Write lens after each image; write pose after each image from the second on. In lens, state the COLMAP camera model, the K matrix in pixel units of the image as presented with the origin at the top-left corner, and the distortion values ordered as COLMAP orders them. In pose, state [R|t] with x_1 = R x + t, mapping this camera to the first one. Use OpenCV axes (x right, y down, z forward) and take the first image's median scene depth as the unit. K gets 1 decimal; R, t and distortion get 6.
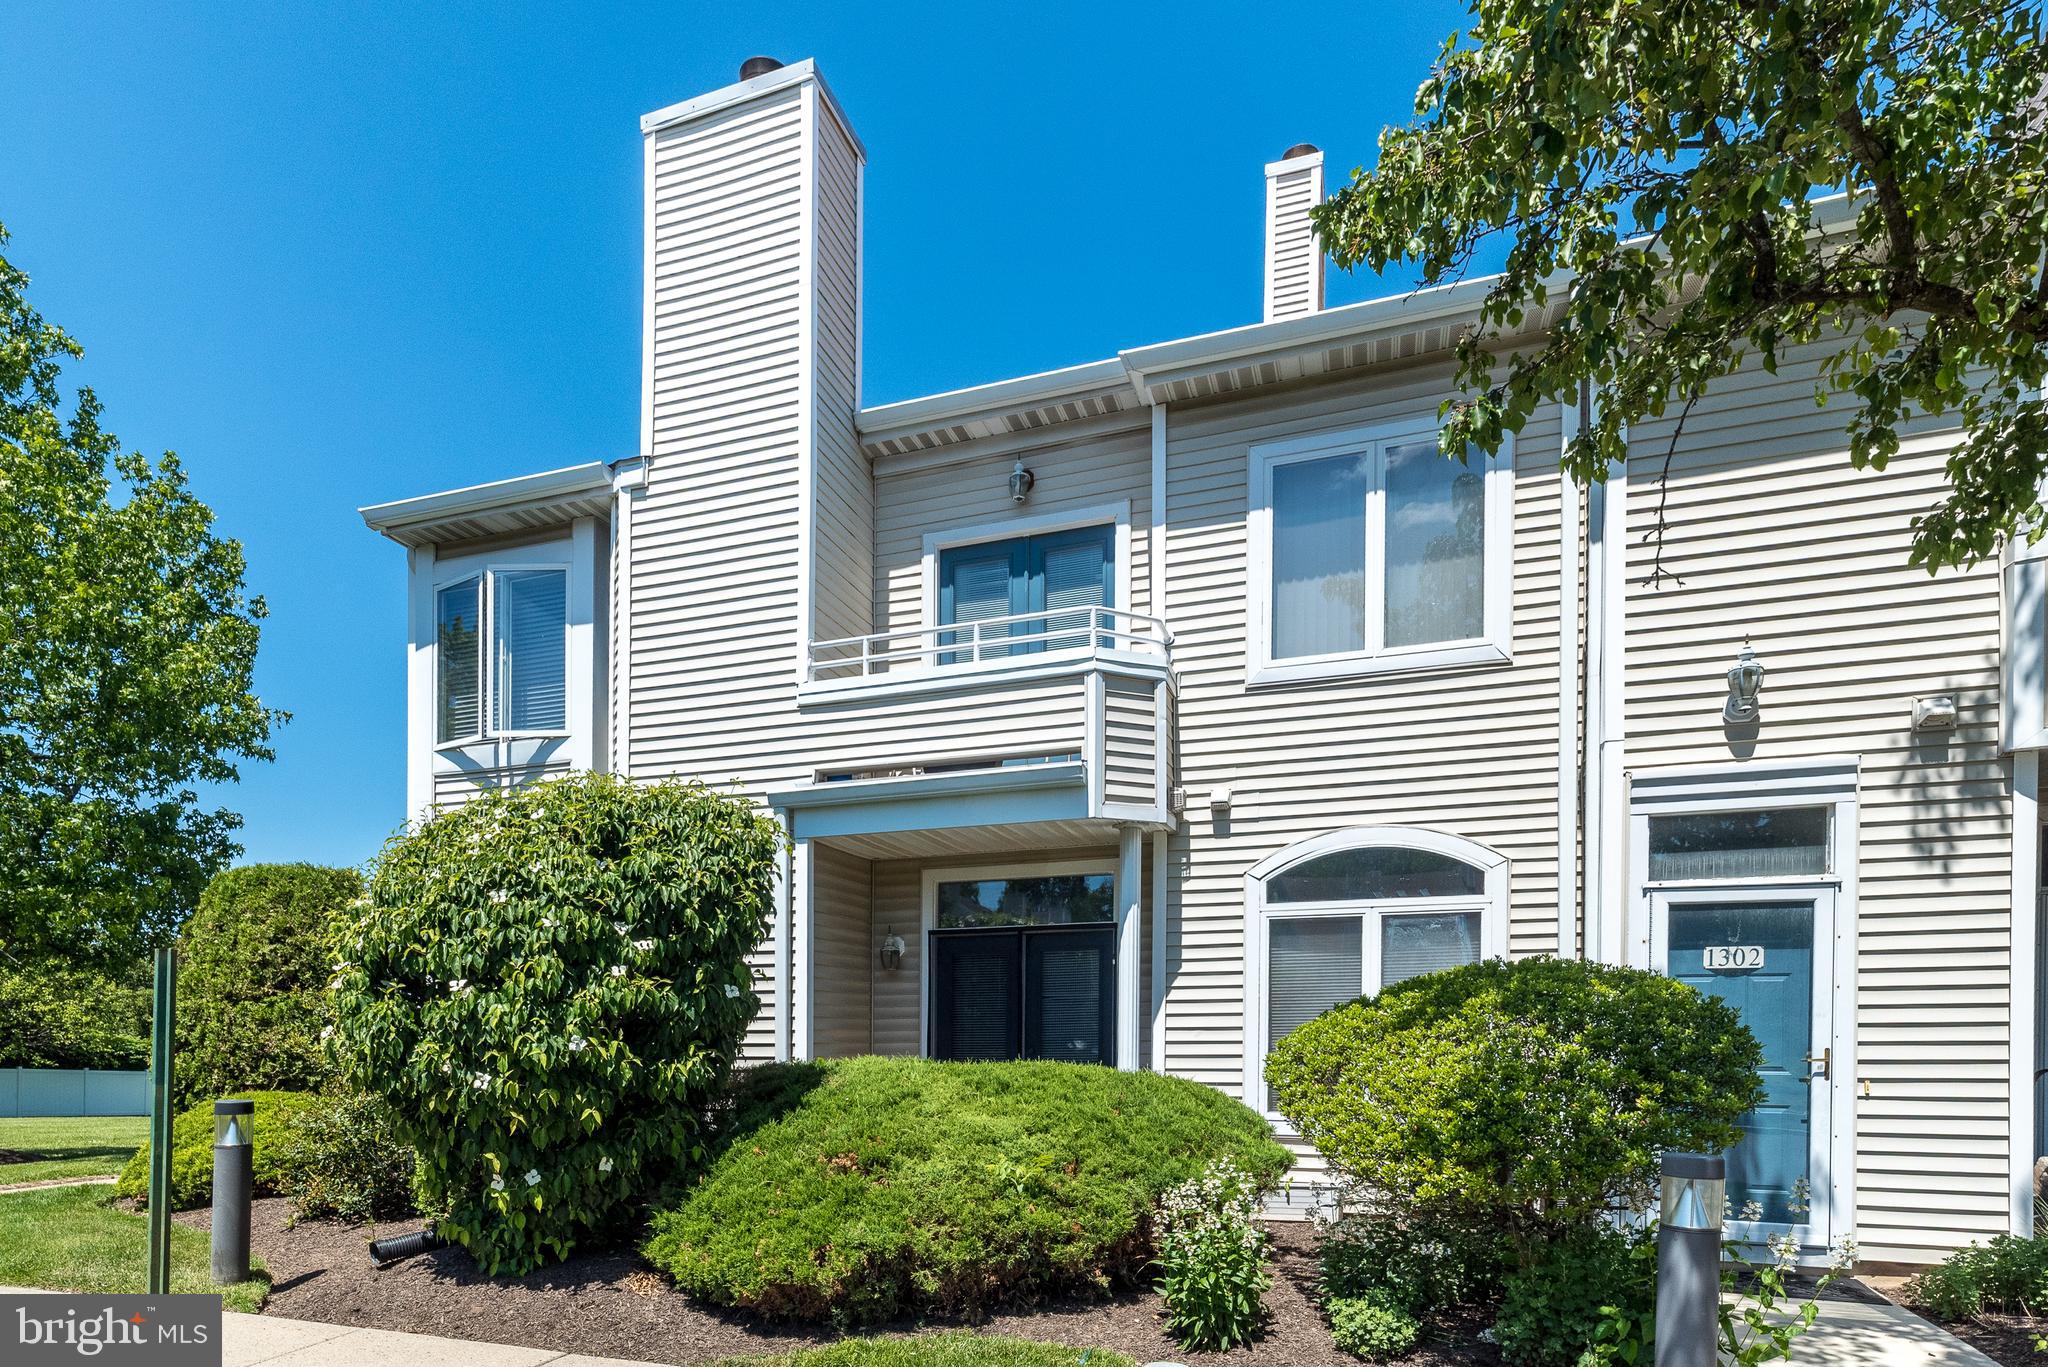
lens RADIAL K [[891.4, 0, 1021.8], [0, 891.4, 678.5], [0, 0, 1]] dist [0.009602, -0.000456]
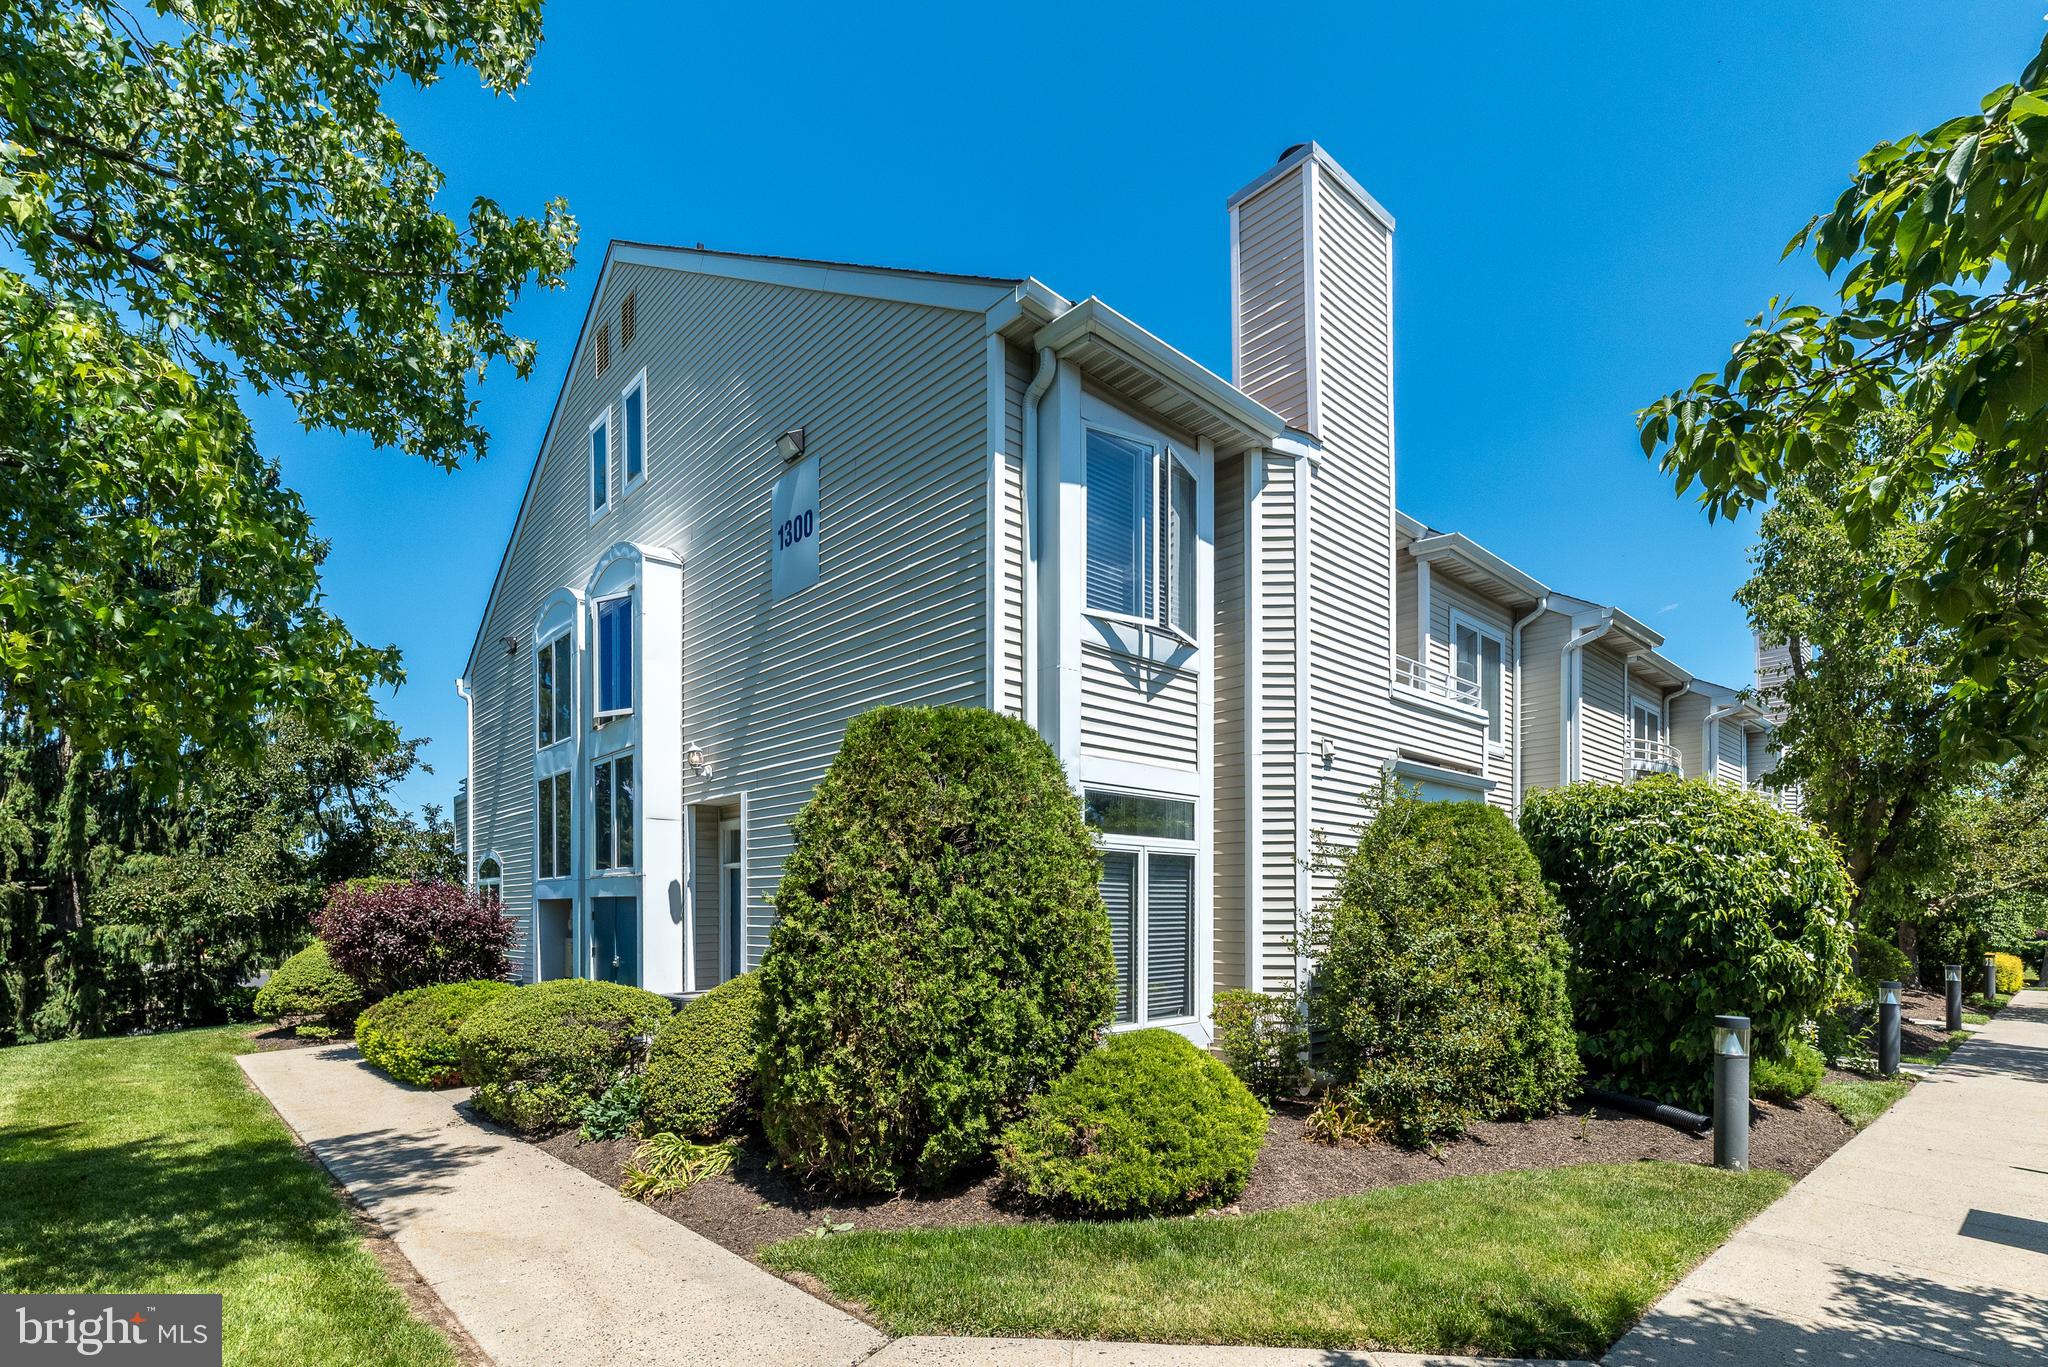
lens RADIAL K [[891.4, 0, 1021.8], [0, 891.4, 678.5], [0, 0, 1]] dist [0.009602, -0.000456]
pose [[0.545603, 0.219157, 0.808880, -1.425037], [-0.302481, 0.951636, -0.053806, 0.211479], [-0.781551, -0.215314, 0.585506, 0.534076]]
